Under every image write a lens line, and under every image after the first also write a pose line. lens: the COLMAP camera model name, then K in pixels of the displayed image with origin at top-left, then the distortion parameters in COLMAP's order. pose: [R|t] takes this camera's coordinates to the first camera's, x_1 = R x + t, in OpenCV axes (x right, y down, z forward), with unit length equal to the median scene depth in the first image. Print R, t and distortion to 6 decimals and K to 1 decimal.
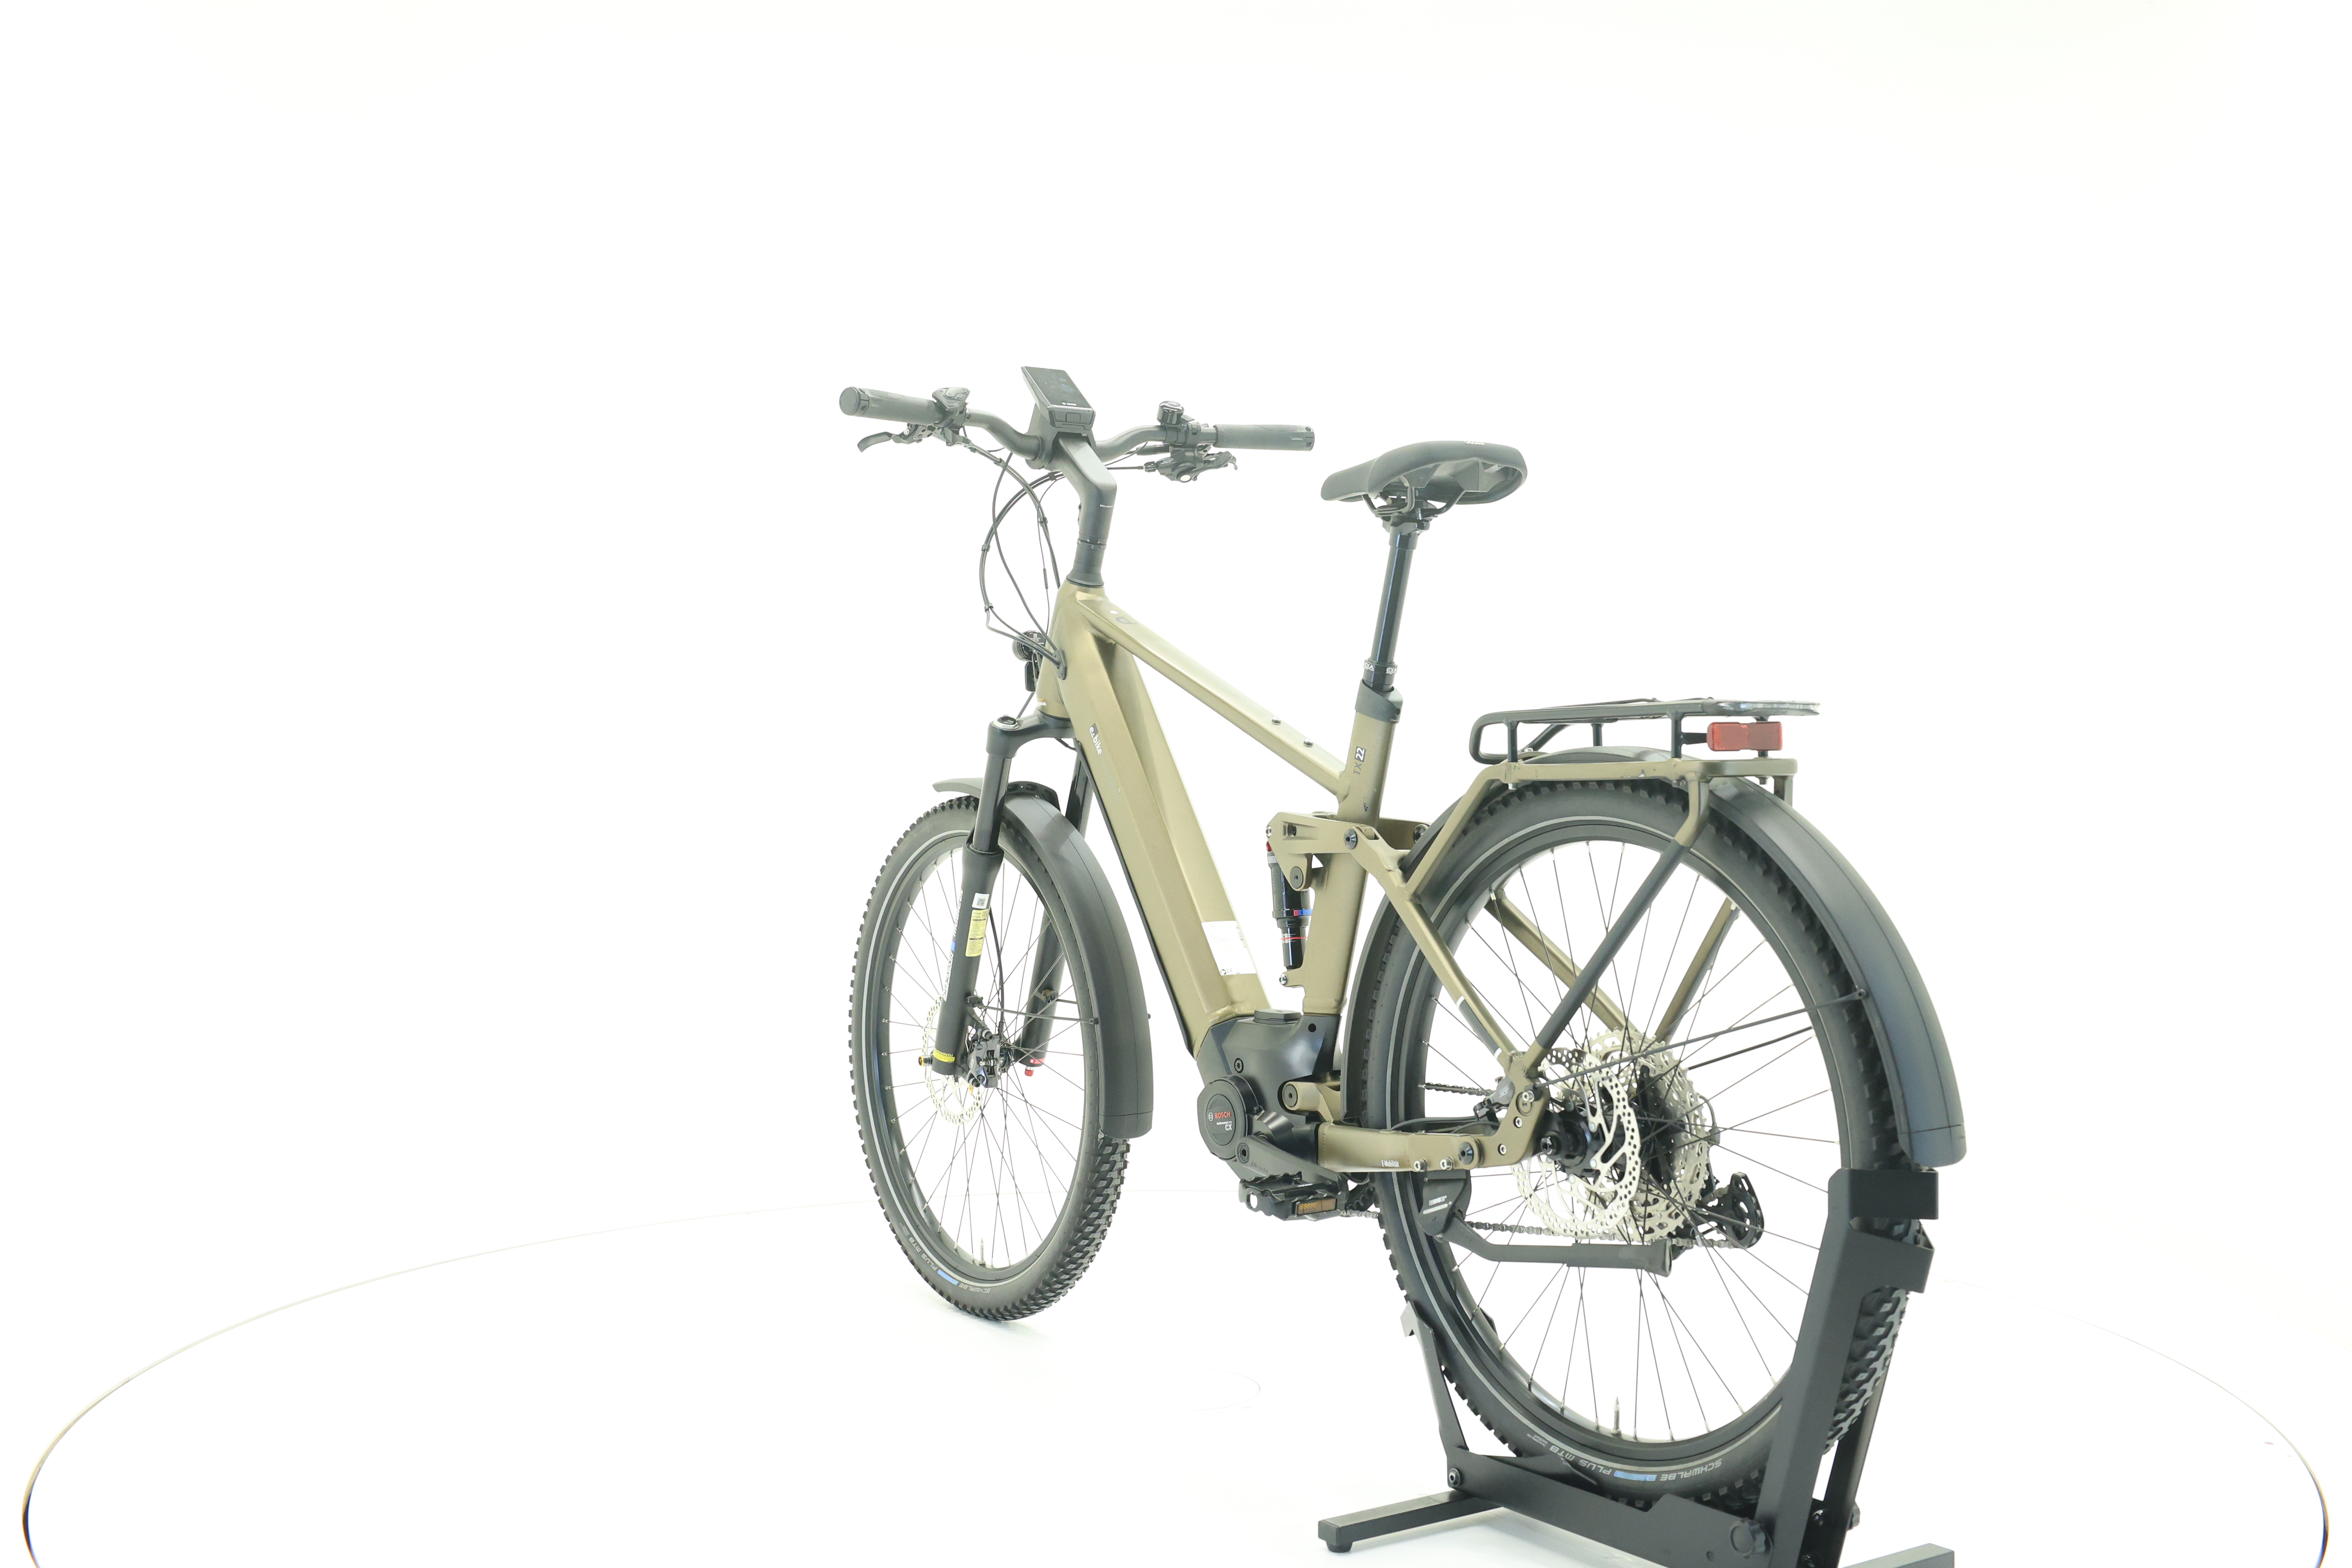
lens RADIAL K [[2476.1, 0, 1171.8], [0, 2476.1, 771.1], [0, 0, 1]] dist [0.007089, 0.000000]
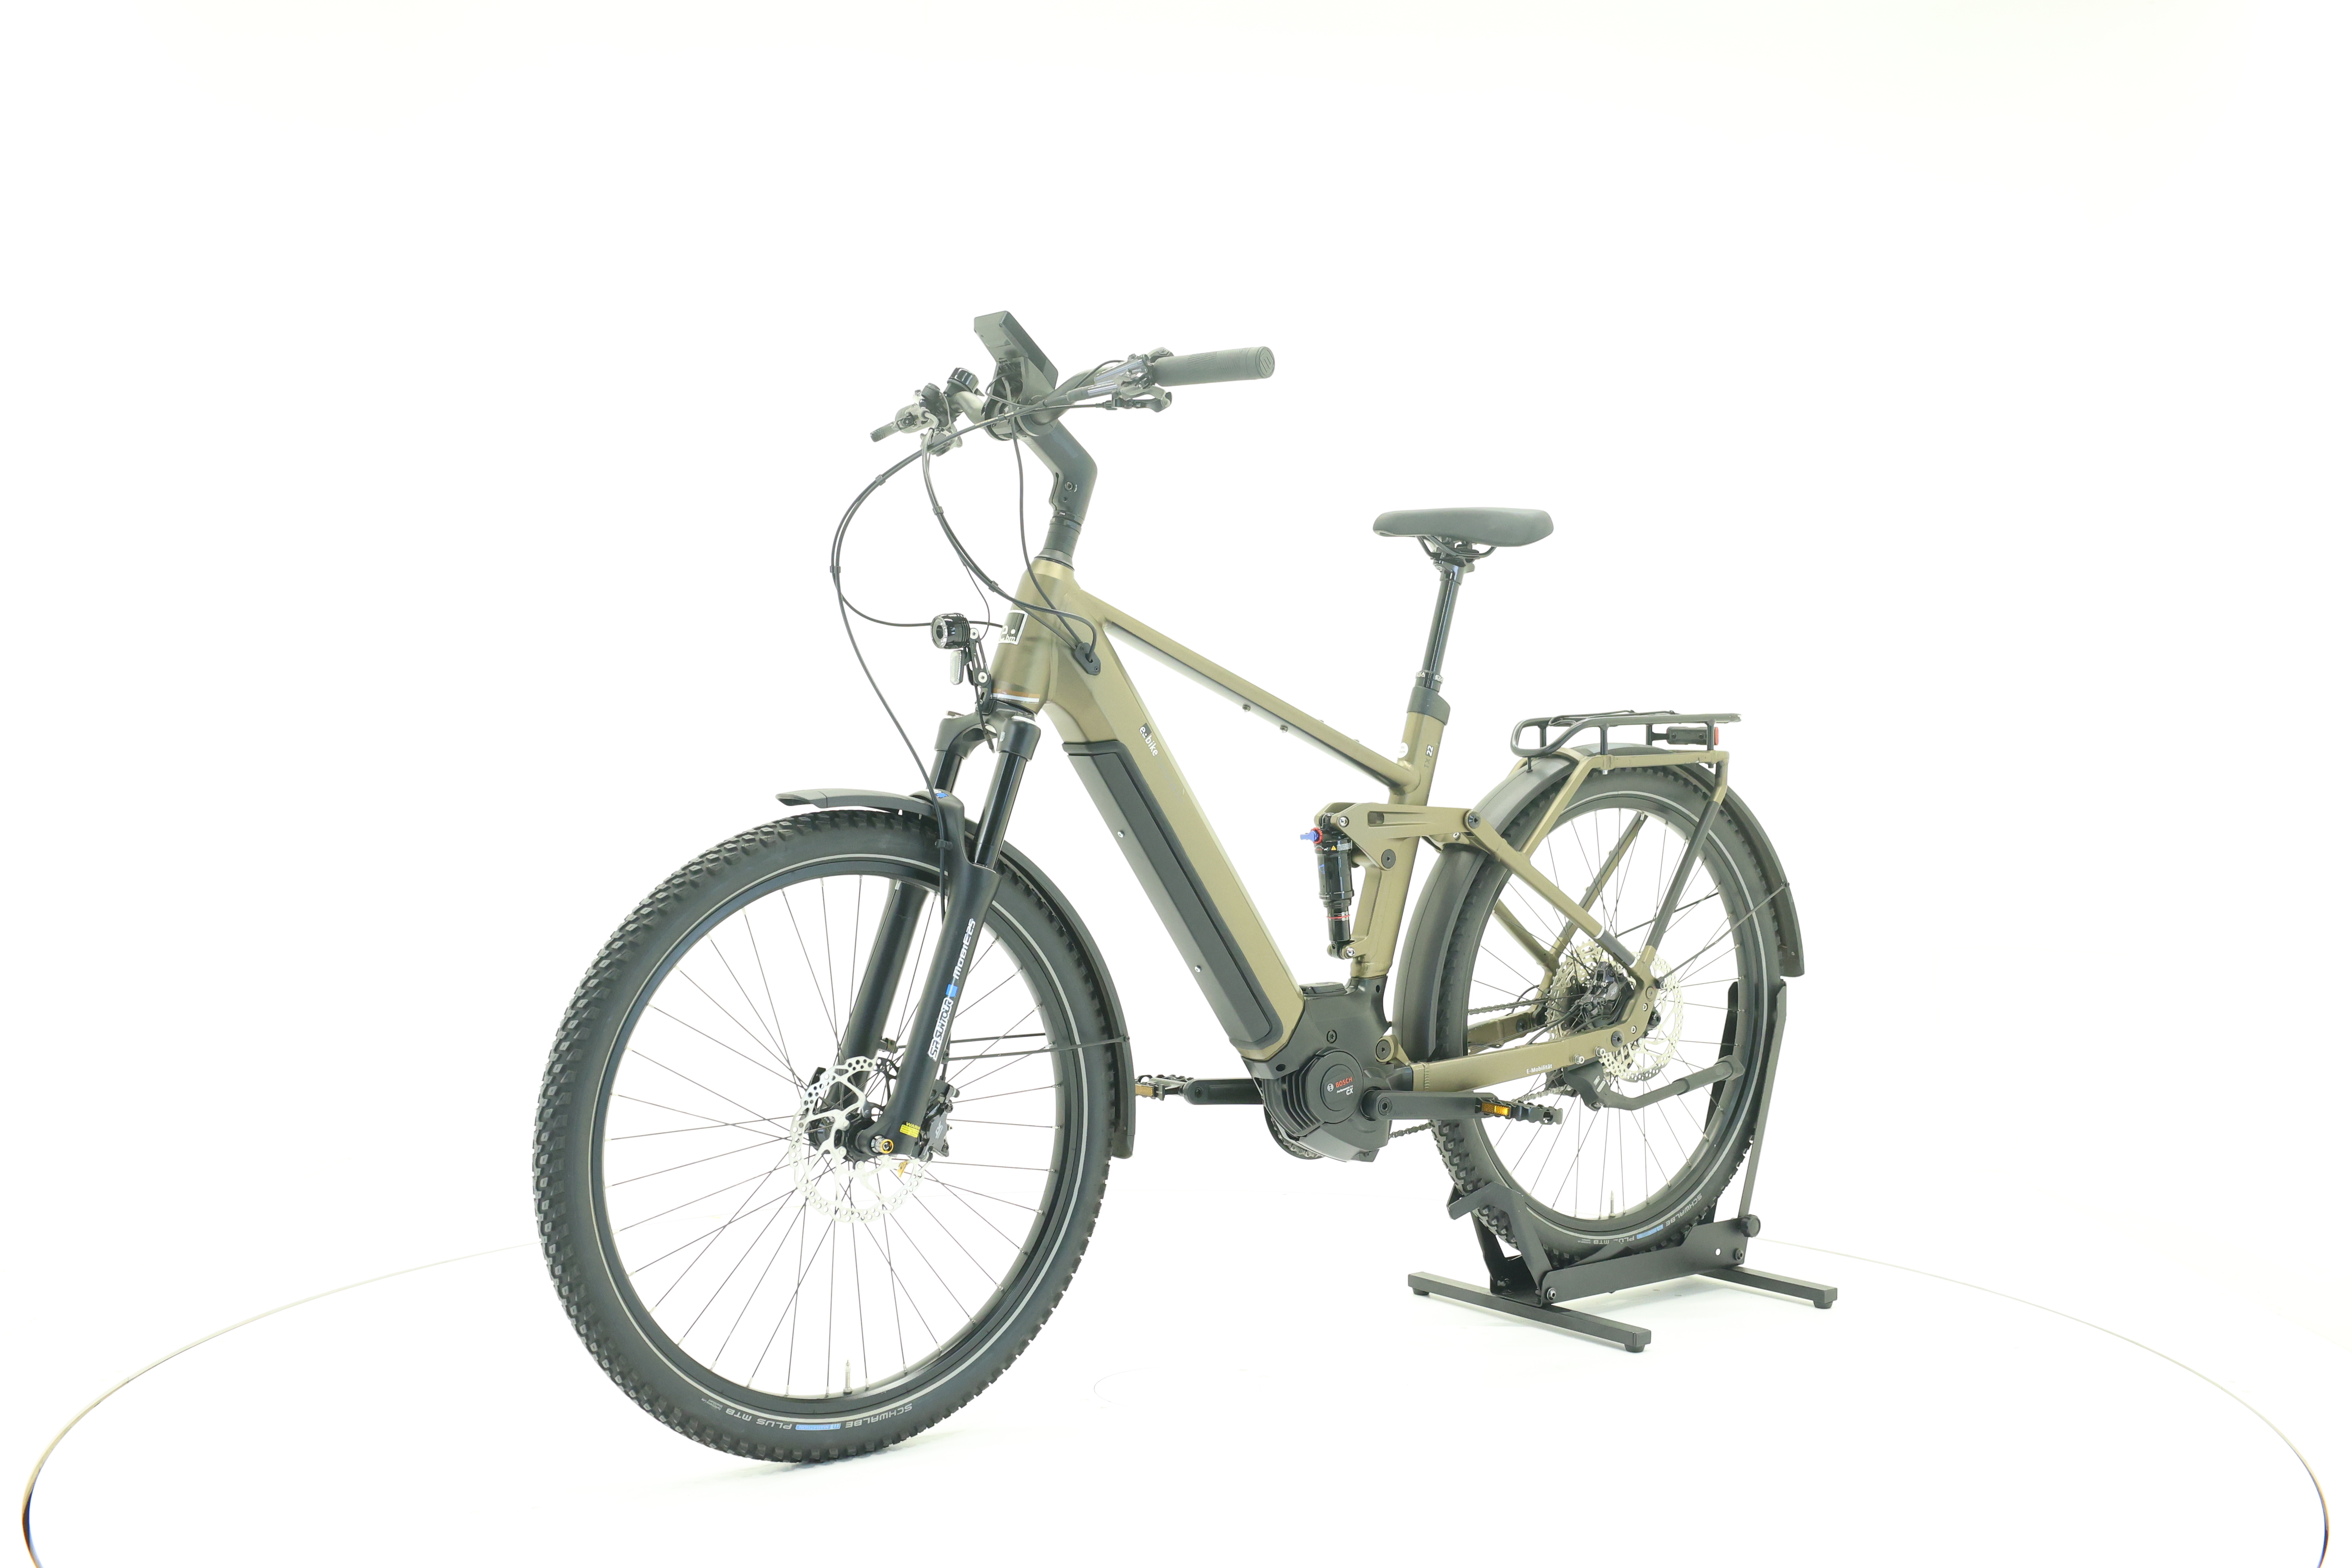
lens RADIAL K [[2476.1, 0, 1172.9], [0, 2476.1, 792.1], [0, 0, 1]] dist [0.007089, 0.000000]
pose [[-0.050135, -0.025230, 0.998424, -1.046237], [0.011135, 0.999605, 0.025819, -0.018131], [-0.998680, 0.012411, -0.049835, 1.107811]]
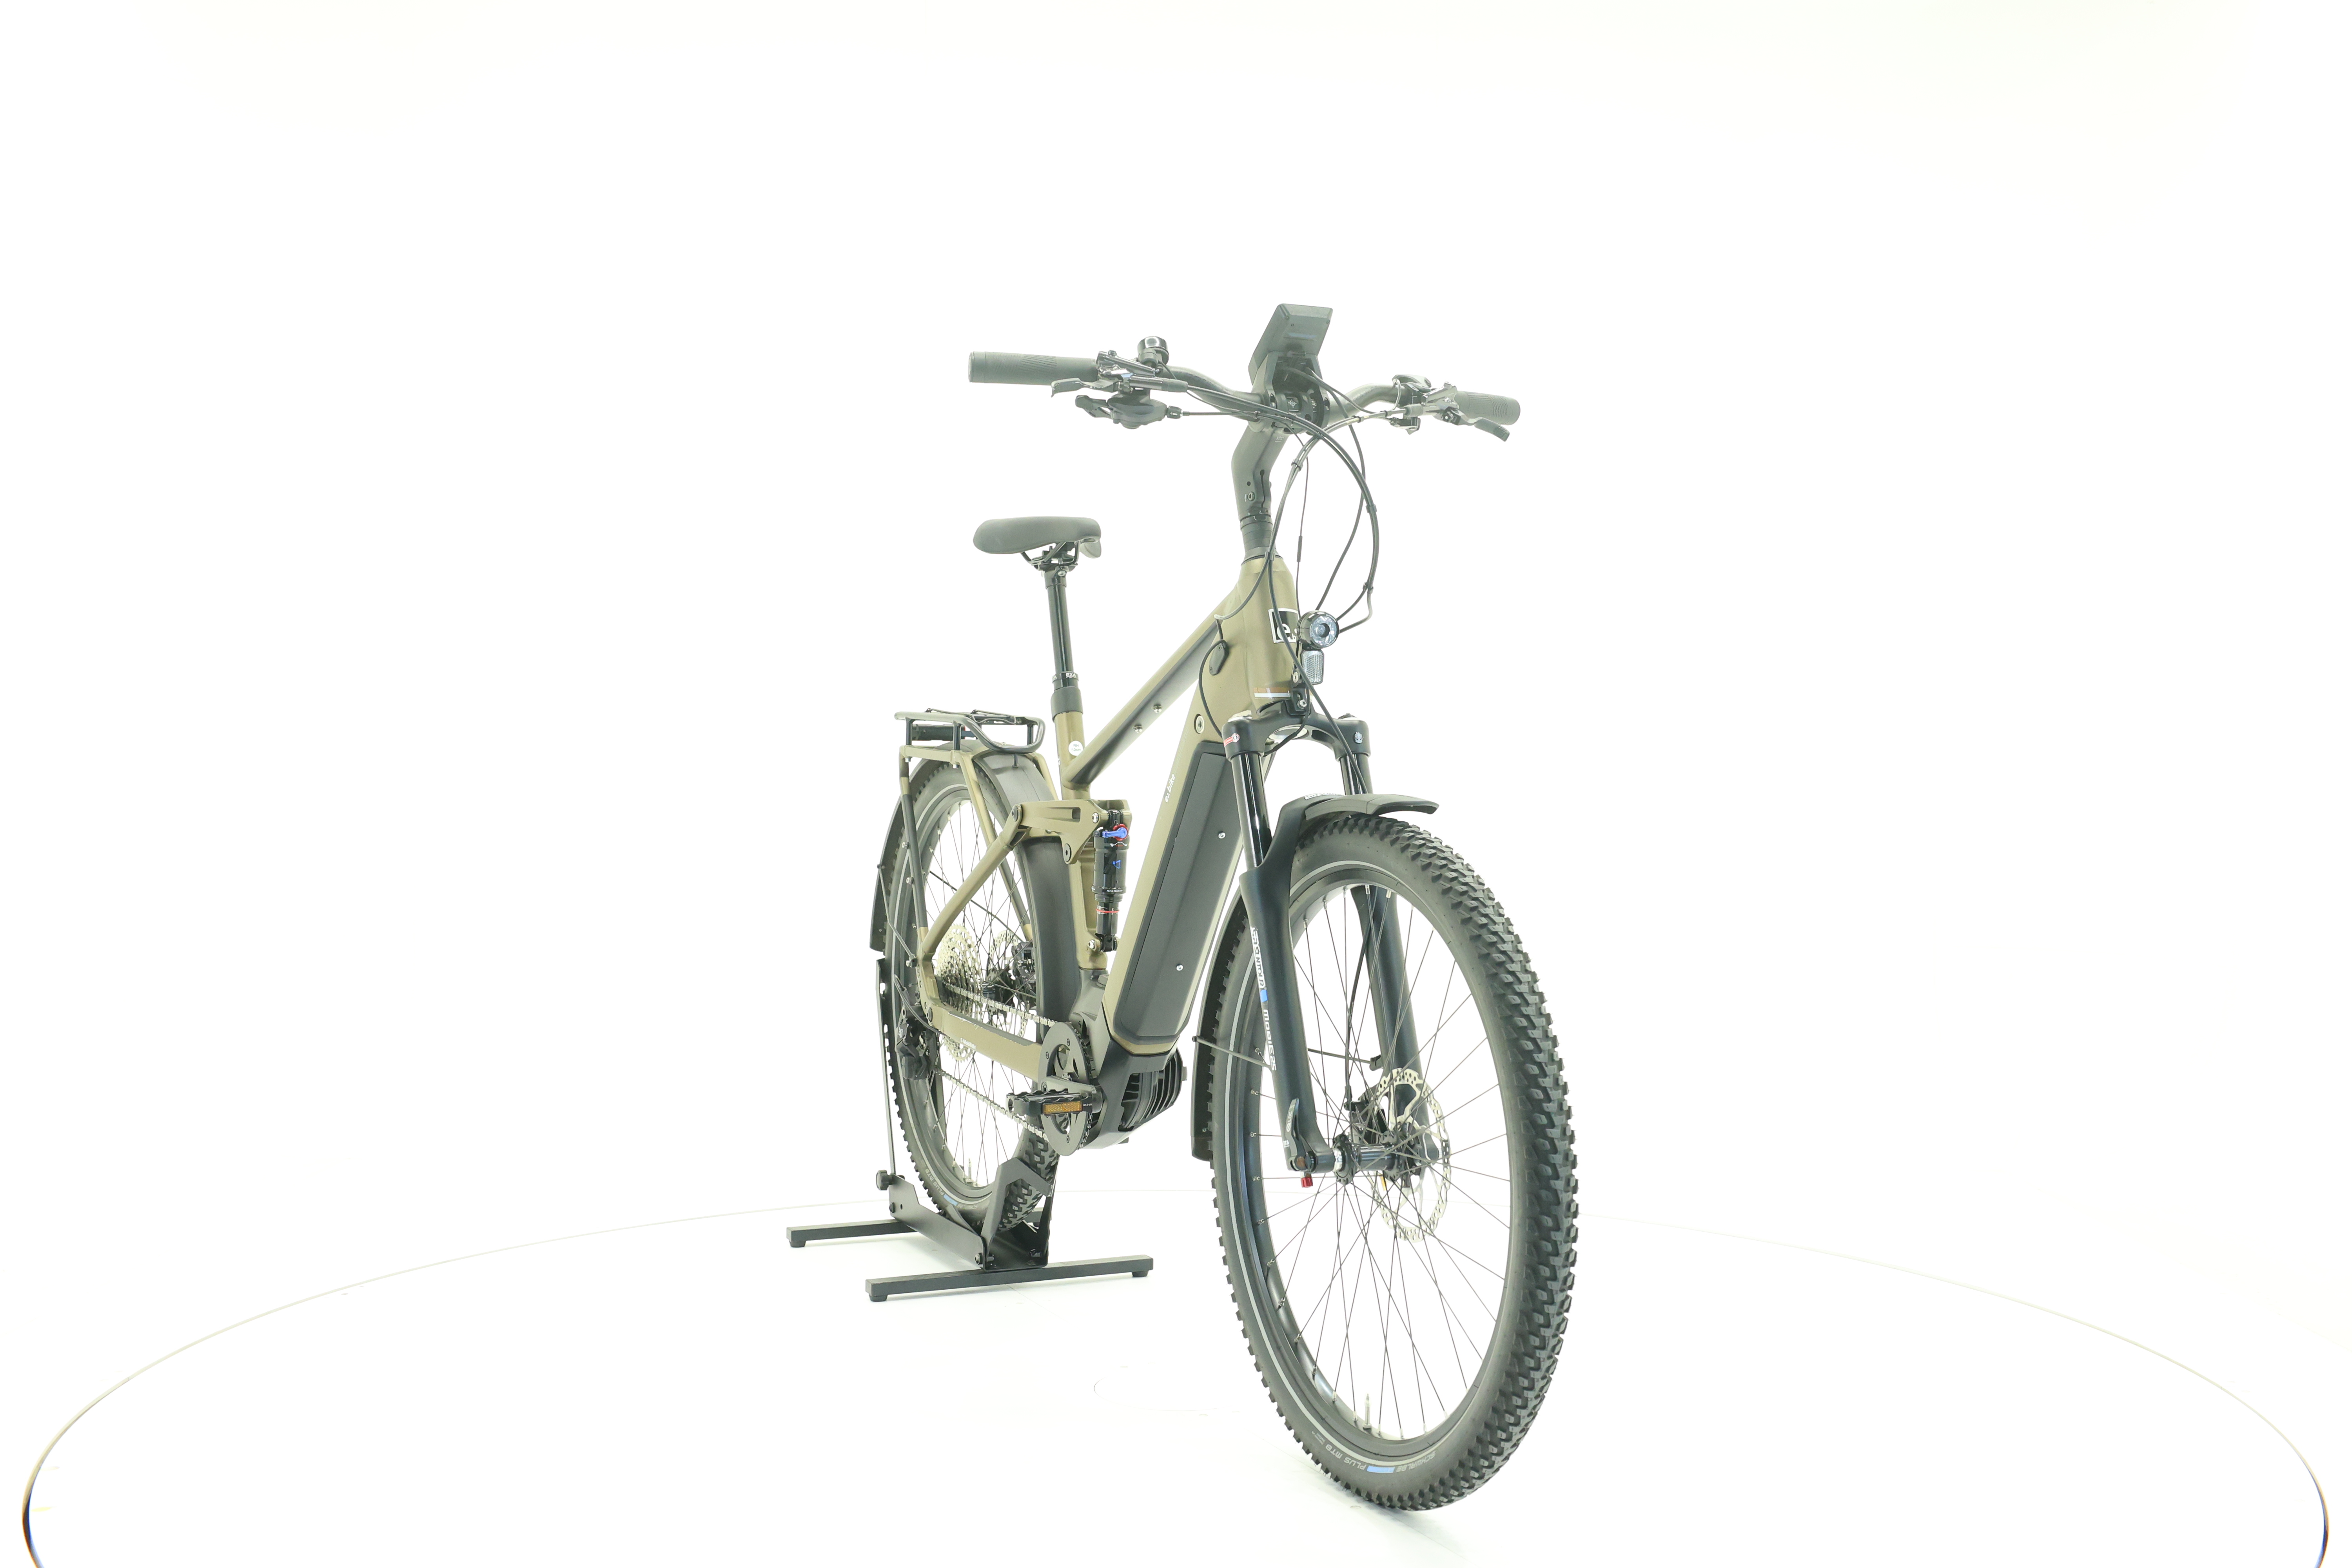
lens RADIAL K [[2476.1, 0, 1176.9], [0, 2476.1, 782.5], [0, 0, 1]] dist [0.007089, 0.000000]
pose [[-0.984975, -0.010608, 0.172372, -0.176710], [-0.004743, 0.999397, 0.034407, -0.031072], [-0.172633, 0.033072, -0.984431, 2.087378]]
